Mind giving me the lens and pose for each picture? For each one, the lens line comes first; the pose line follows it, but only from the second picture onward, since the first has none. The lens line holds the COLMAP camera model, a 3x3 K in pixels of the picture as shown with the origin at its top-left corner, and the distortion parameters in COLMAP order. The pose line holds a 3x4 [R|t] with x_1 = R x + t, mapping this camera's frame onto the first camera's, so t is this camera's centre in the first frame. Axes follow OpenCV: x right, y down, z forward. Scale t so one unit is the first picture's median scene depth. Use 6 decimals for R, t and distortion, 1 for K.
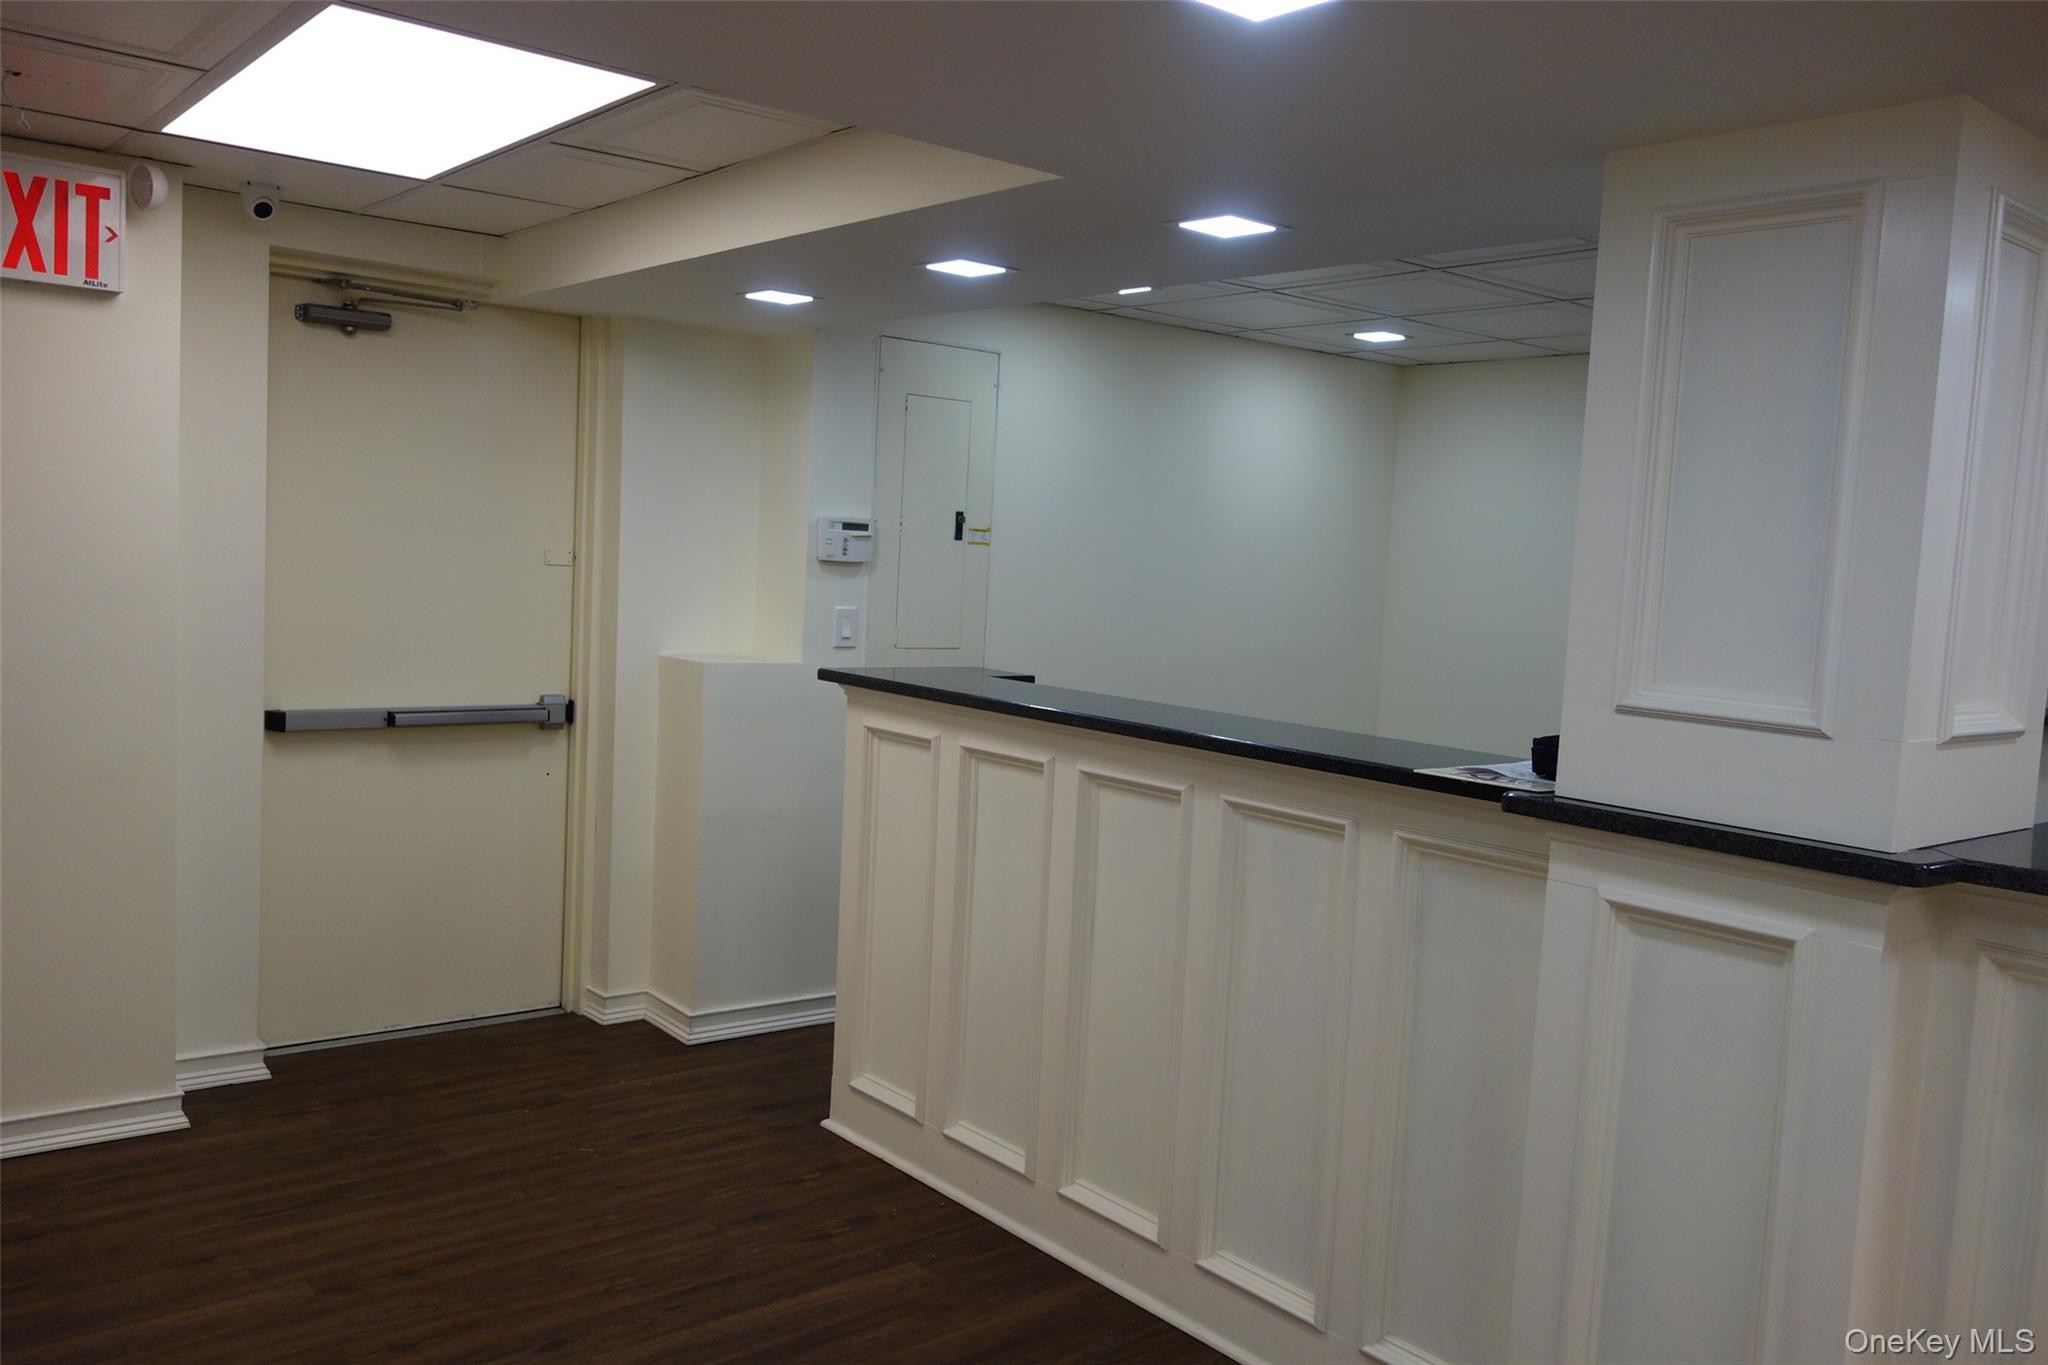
lens RADIAL K [[1628.9, 0, 1034.6], [0, 1628.9, 669.1], [0, 0, 1]] dist [0.033964, -0.016323]
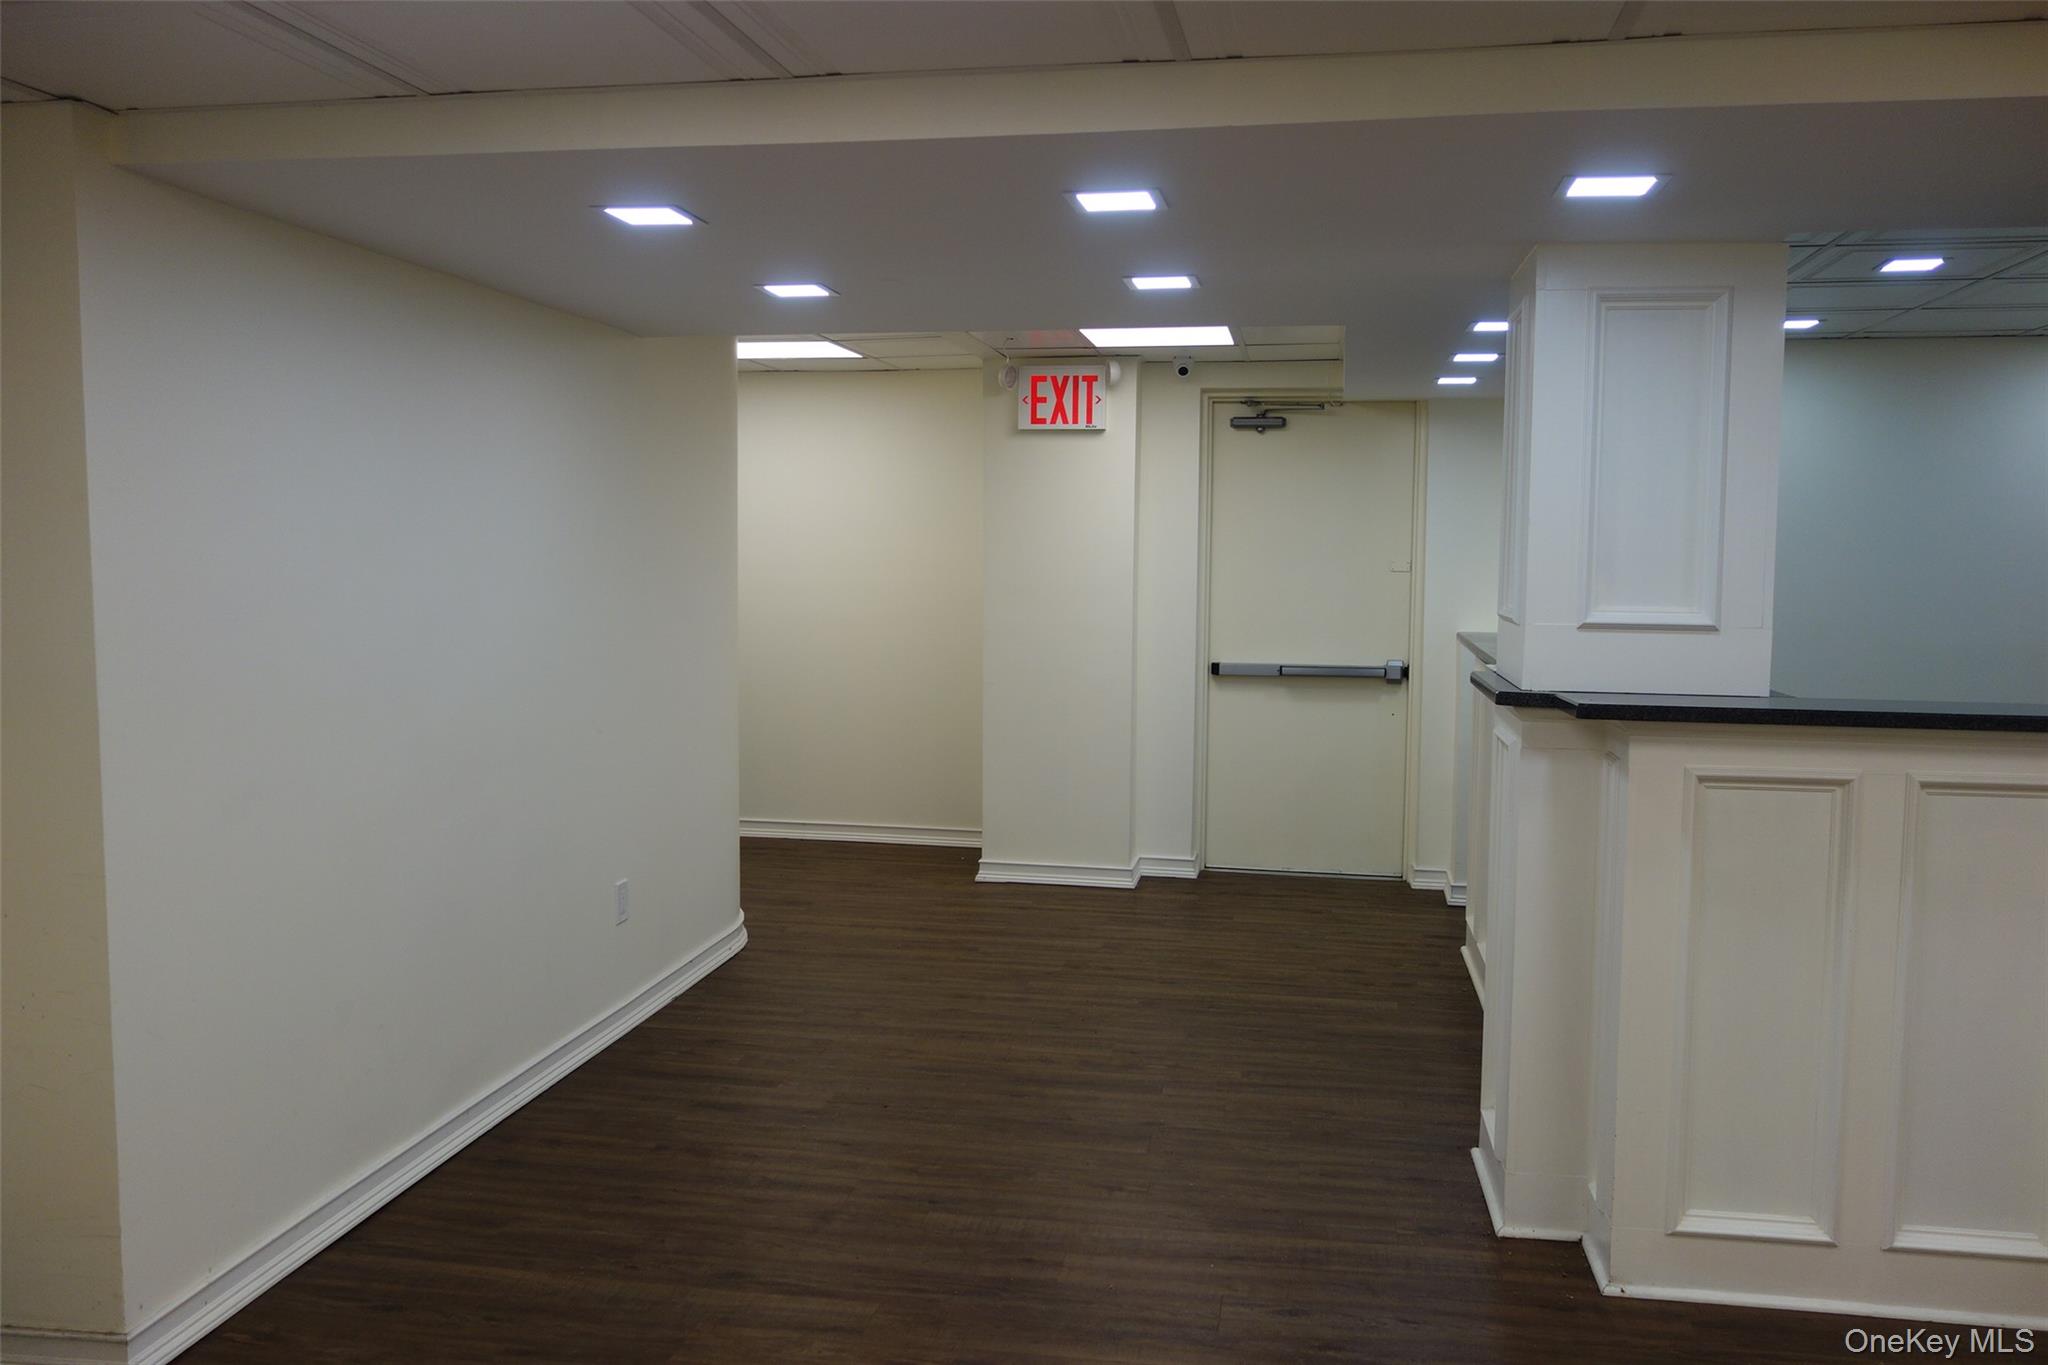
lens RADIAL K [[1628.9, 0, 1037.7], [0, 1628.9, 666.5], [0, 0, 1]] dist [0.033964, -0.016323]
pose [[0.649872, 0.009303, -0.759986, 0.787147], [-0.034039, 0.999278, -0.016876, 0.073445], [0.759281, 0.036836, 0.649720, -0.247692]]
